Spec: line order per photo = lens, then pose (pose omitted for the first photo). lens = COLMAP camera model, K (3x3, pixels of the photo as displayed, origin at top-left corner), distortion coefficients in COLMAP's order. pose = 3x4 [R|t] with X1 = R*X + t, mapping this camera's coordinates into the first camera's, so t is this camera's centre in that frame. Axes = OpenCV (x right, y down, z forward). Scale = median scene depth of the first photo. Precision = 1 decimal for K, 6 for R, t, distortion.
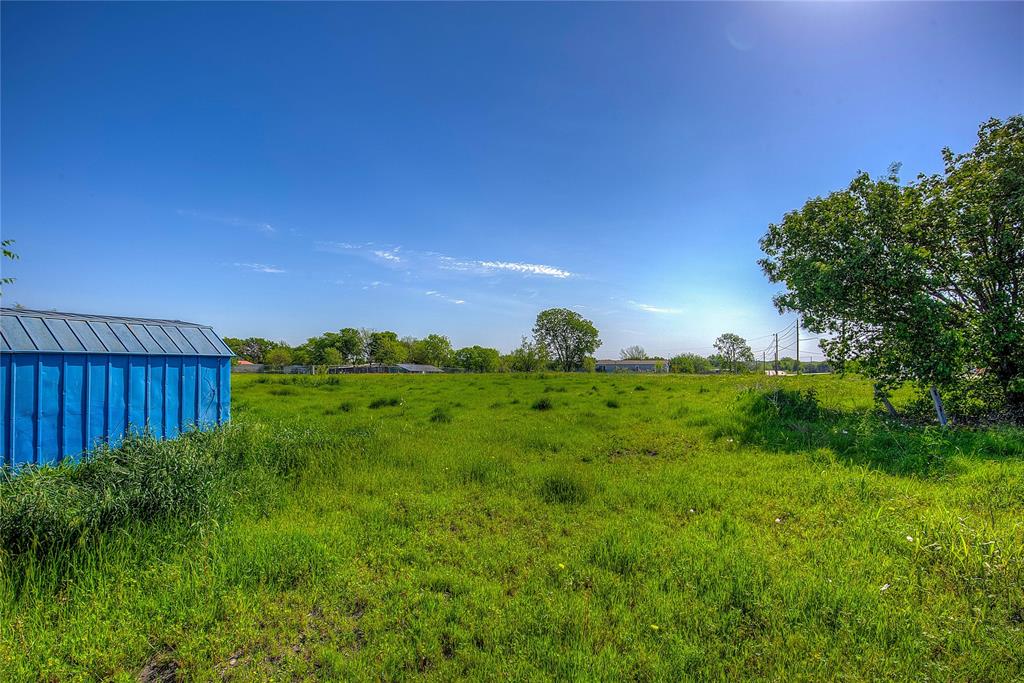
lens RADIAL K [[490.4, 0, 506.3], [0, 490.4, 349.4], [0, 0, 1]] dist [-0.020472, -0.001138]
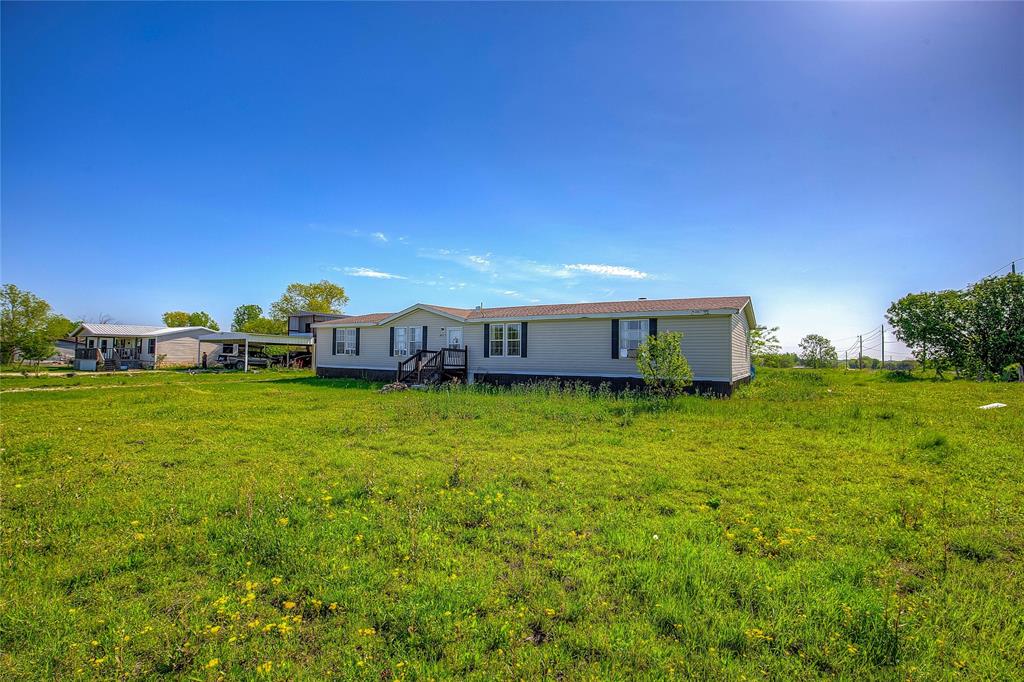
lens RADIAL K [[490.4, 0, 521.1], [0, 490.4, 344.4], [0, 0, 1]] dist [-0.020472, -0.001138]
pose [[0.996204, 0.006039, -0.086840, -0.106816], [-0.006239, 0.999978, -0.002024, -0.003622], [0.086826, 0.002558, 0.996220, -0.153487]]
